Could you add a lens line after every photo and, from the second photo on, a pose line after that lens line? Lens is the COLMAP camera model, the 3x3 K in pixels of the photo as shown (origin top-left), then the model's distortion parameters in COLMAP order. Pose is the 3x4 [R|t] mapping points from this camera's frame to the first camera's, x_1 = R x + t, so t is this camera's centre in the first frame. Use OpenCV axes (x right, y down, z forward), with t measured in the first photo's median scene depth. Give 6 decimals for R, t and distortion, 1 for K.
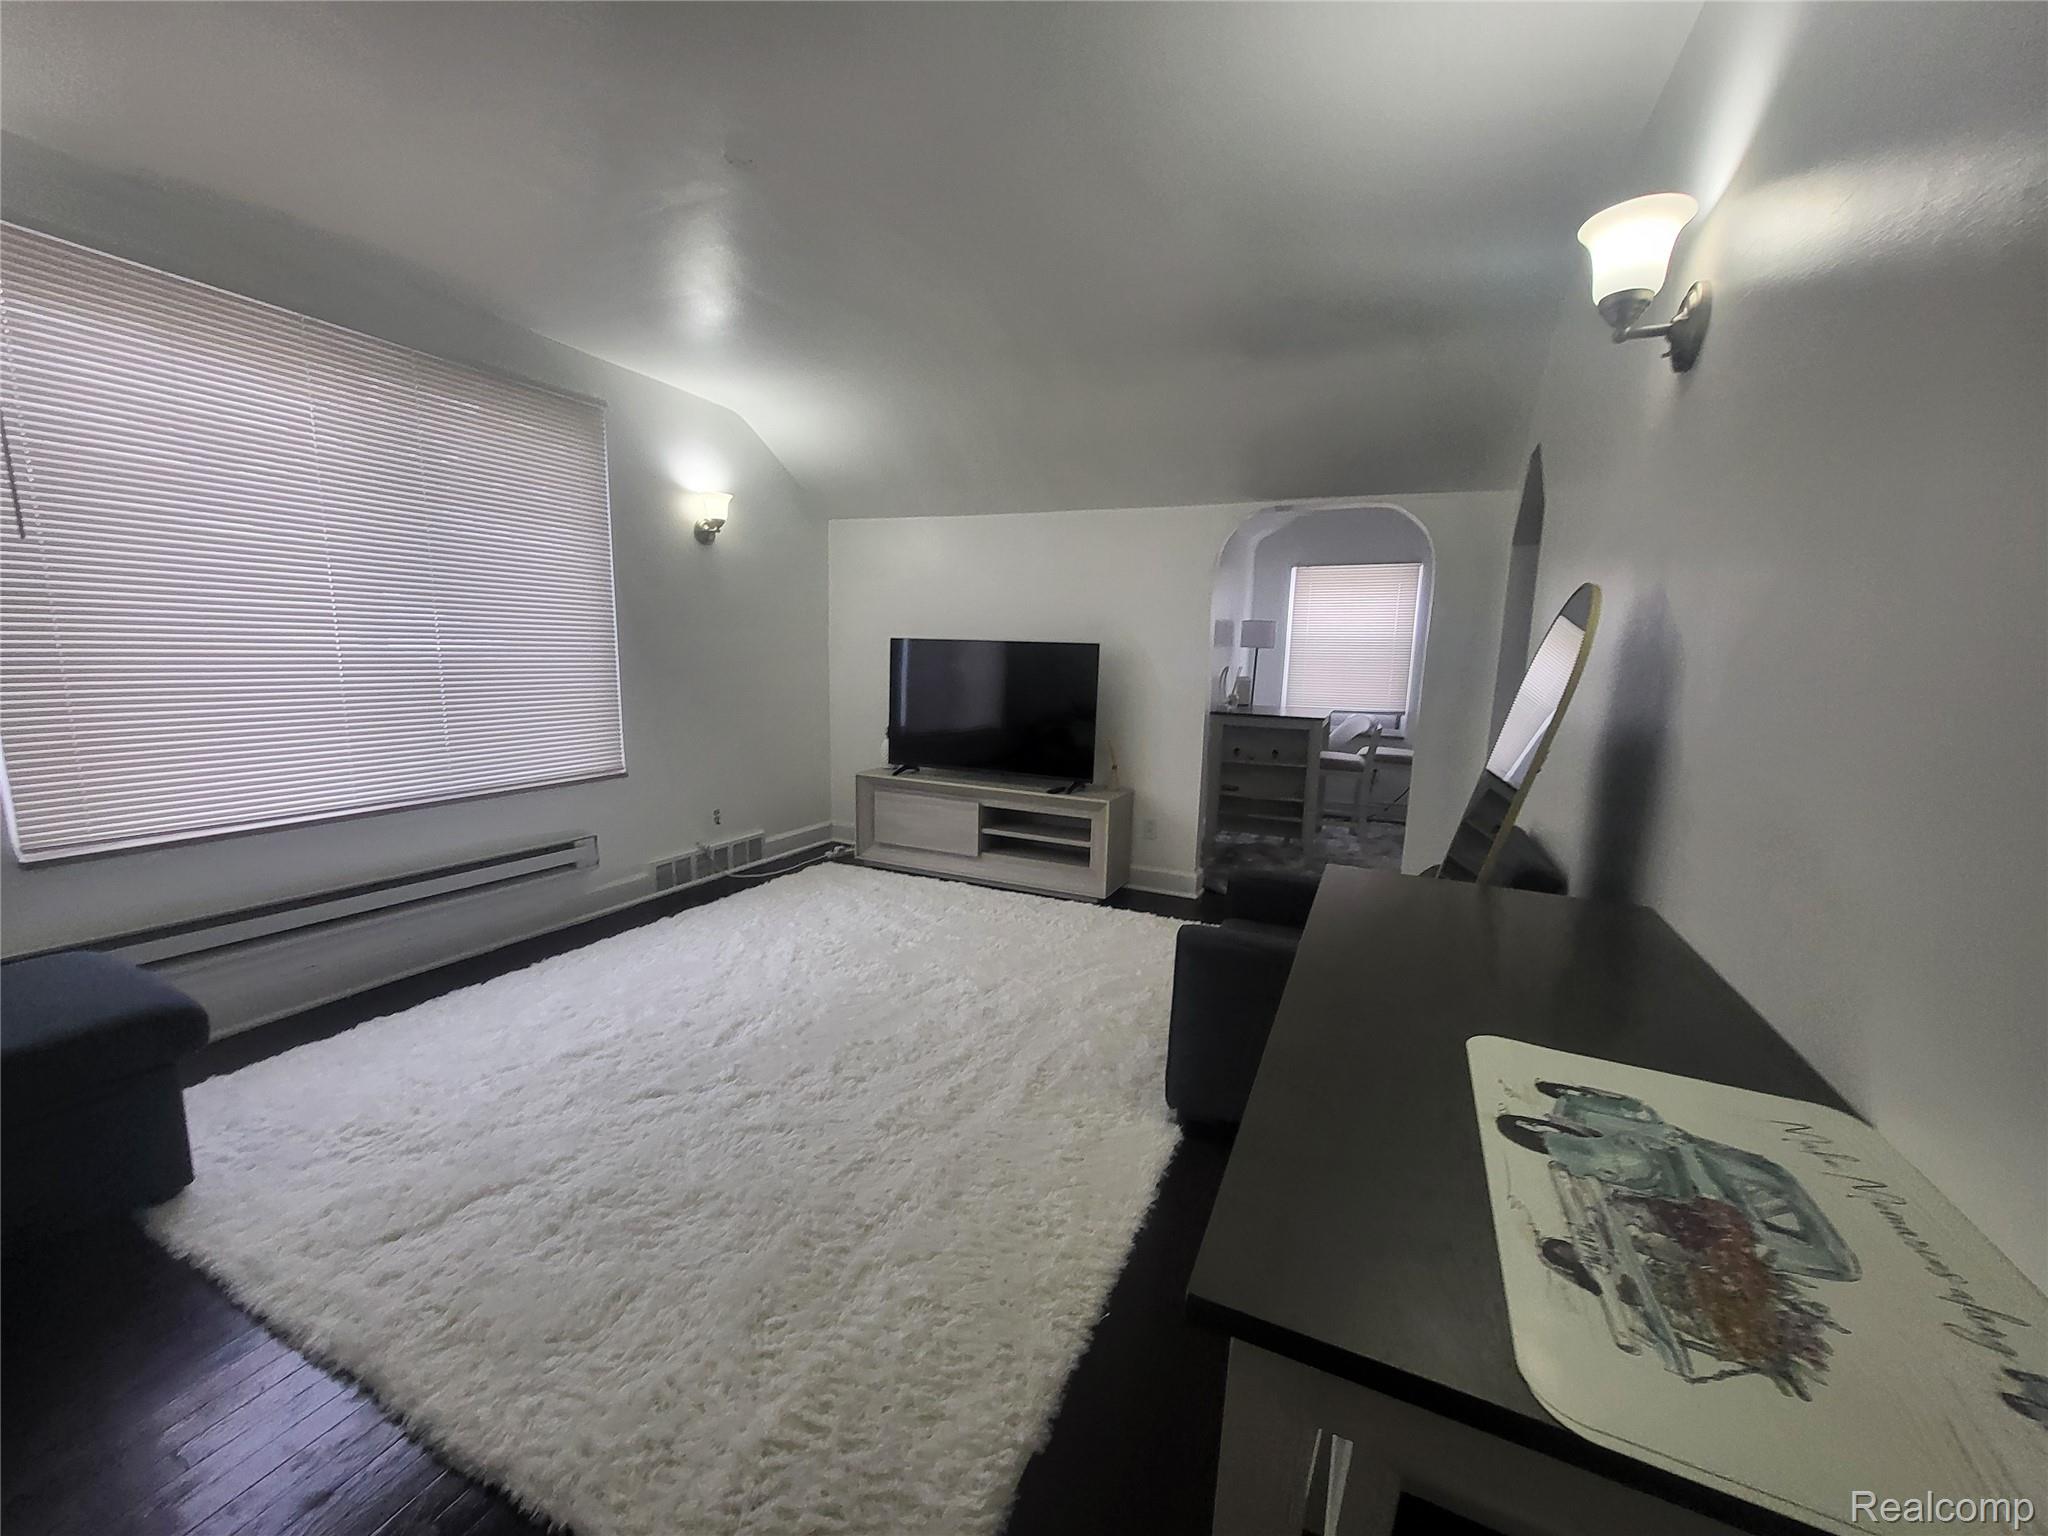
lens RADIAL K [[803.4, 0, 1026.5], [0, 803.4, 776.5], [0, 0, 1]] dist [-0.008166, 0.003281]
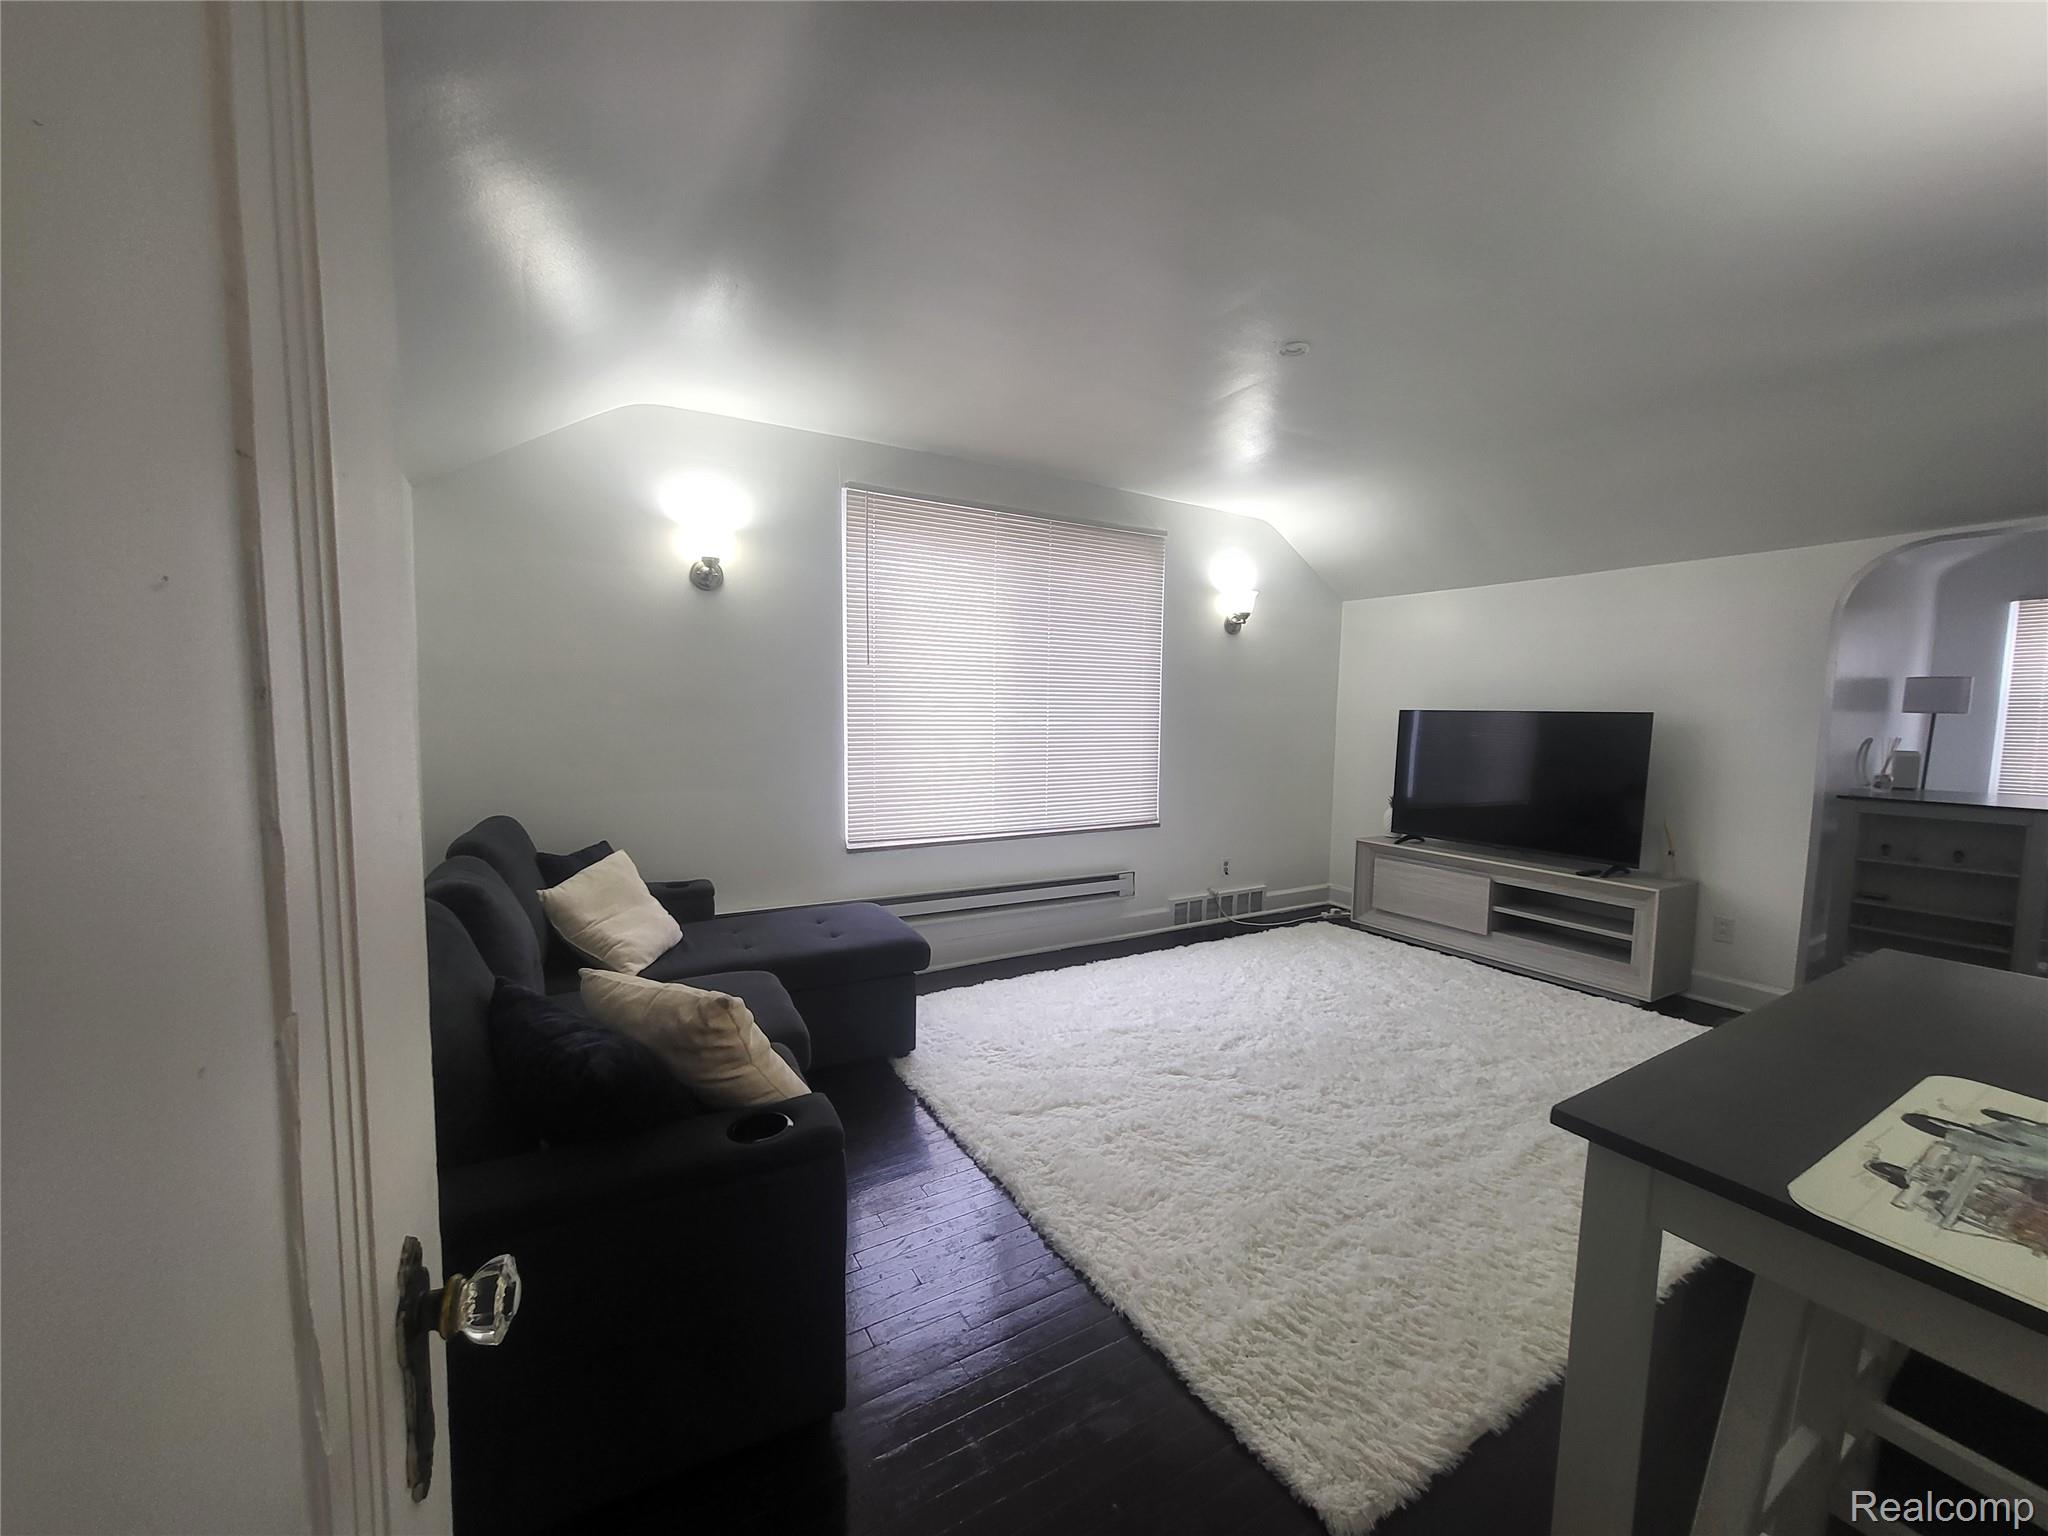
lens RADIAL K [[797.9, 0, 1017.6], [0, 797.9, 789.5], [0, 0, 1]] dist [-0.007877, -0.000193]
pose [[0.817377, 0.037563, -0.574877, 0.031066], [-0.077522, 0.995968, -0.045146, 0.019389], [0.570863, 0.081467, 0.816994, -0.158157]]
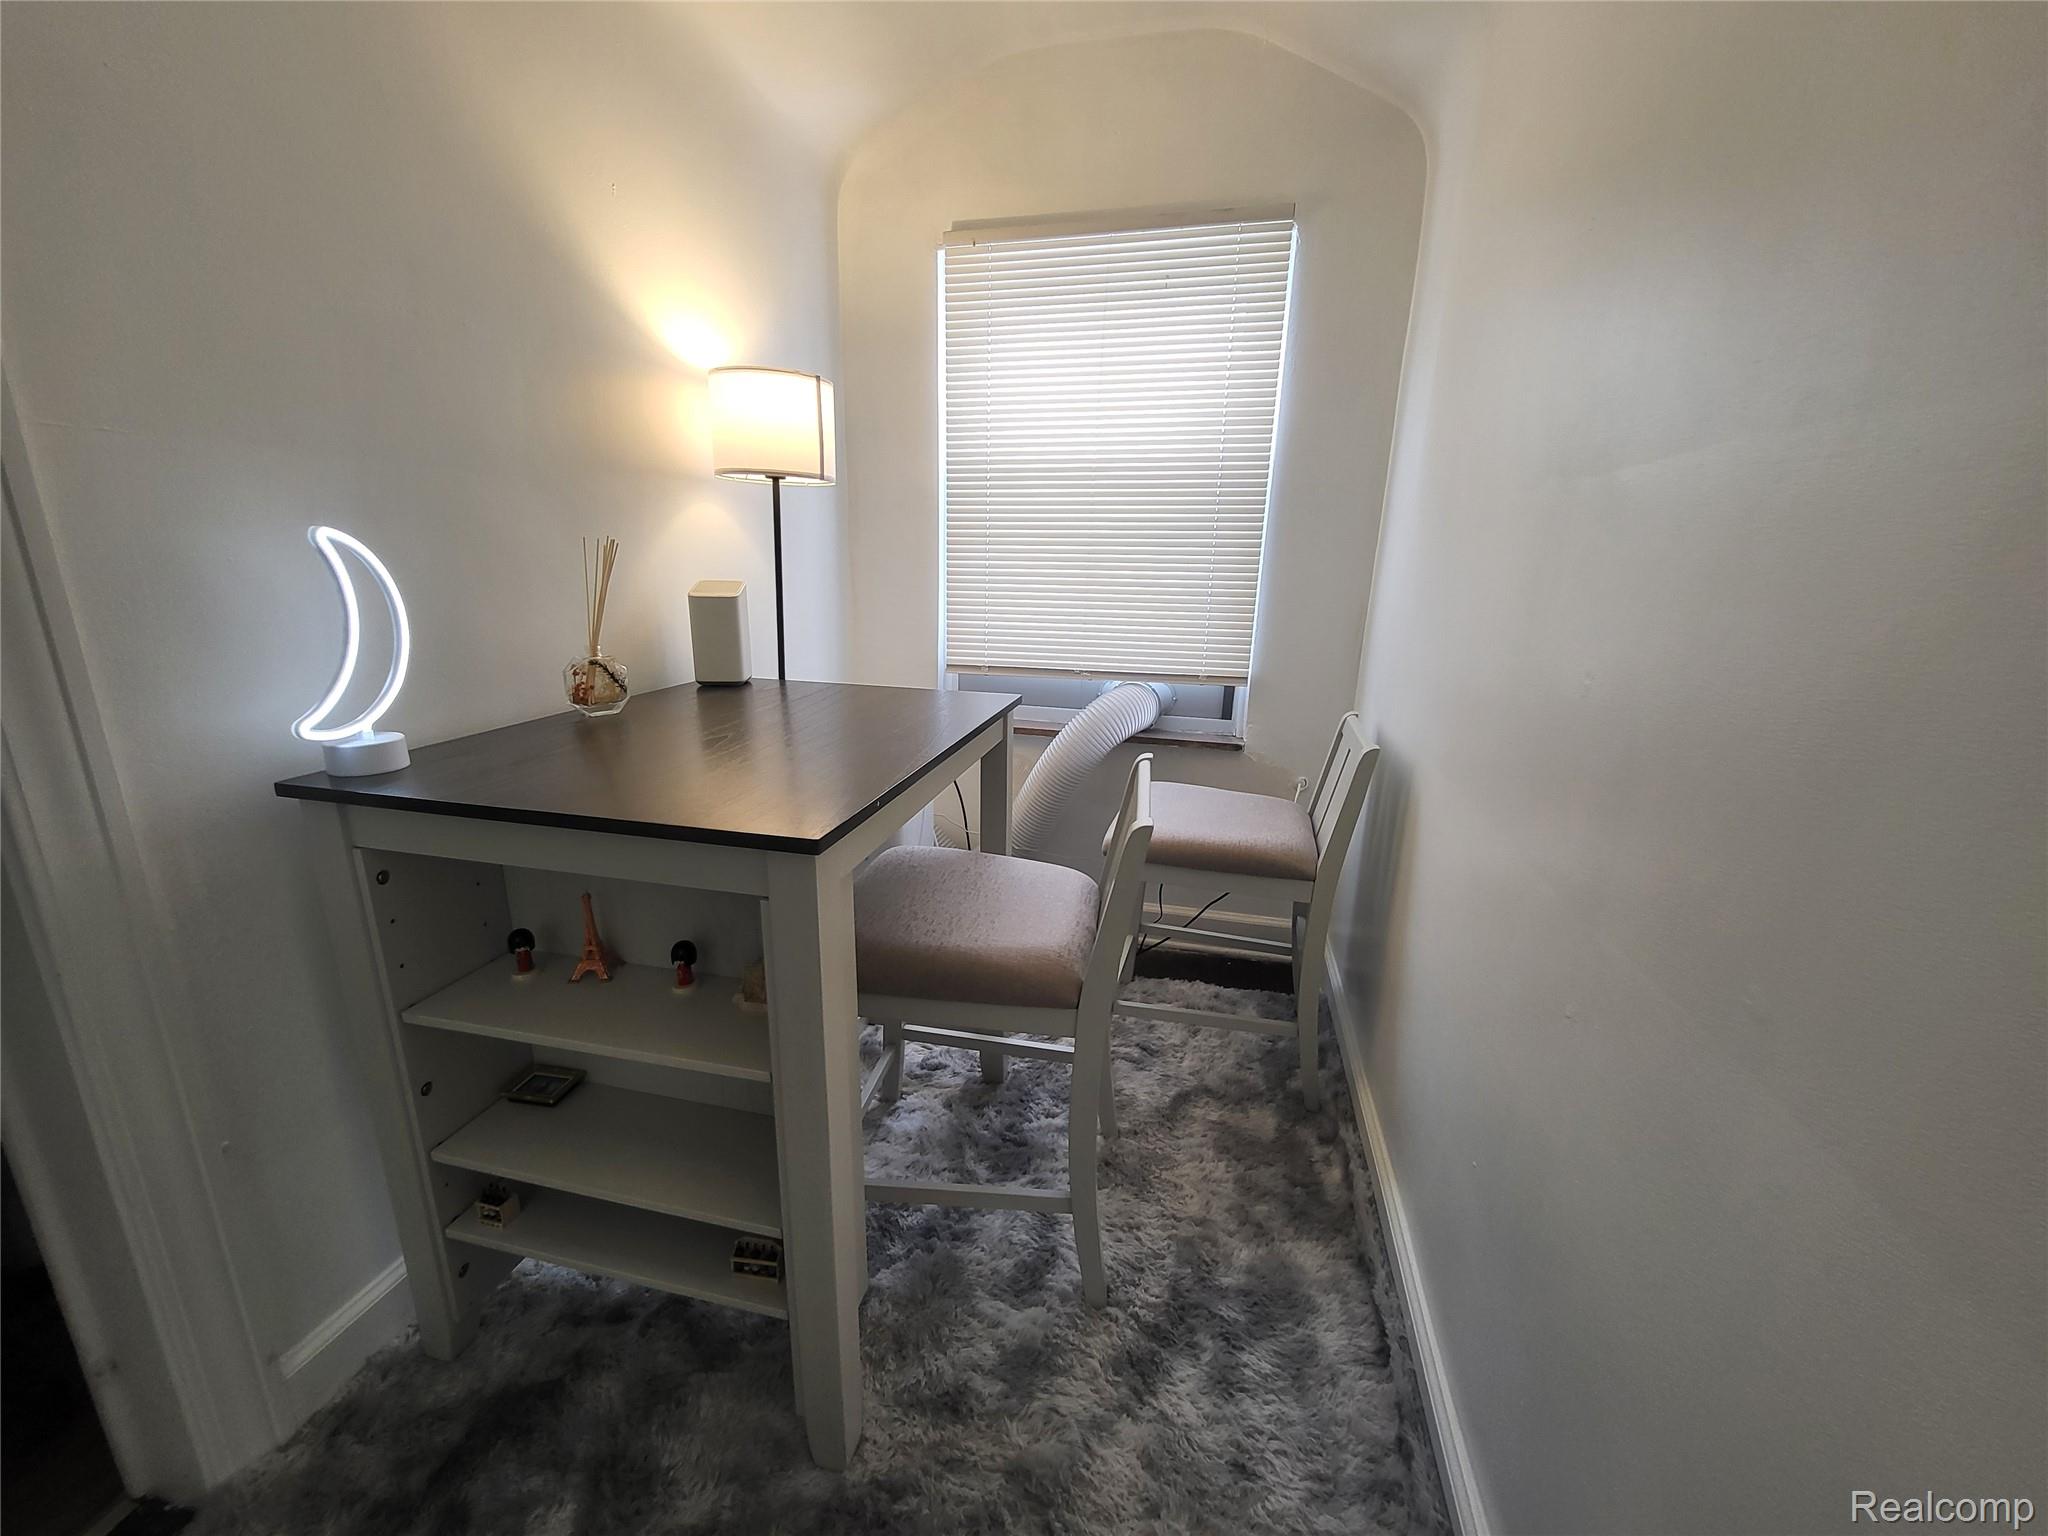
lens RADIAL K [[803.4, 0, 1026.5], [0, 803.4, 776.5], [0, 0, 1]] dist [-0.008166, 0.003281]
pose [[0.980558, -0.054639, 0.188467, 0.636993], [0.030959, 0.991499, 0.126375, -0.176162], [-0.193770, -0.118084, 0.973915, 1.384330]]
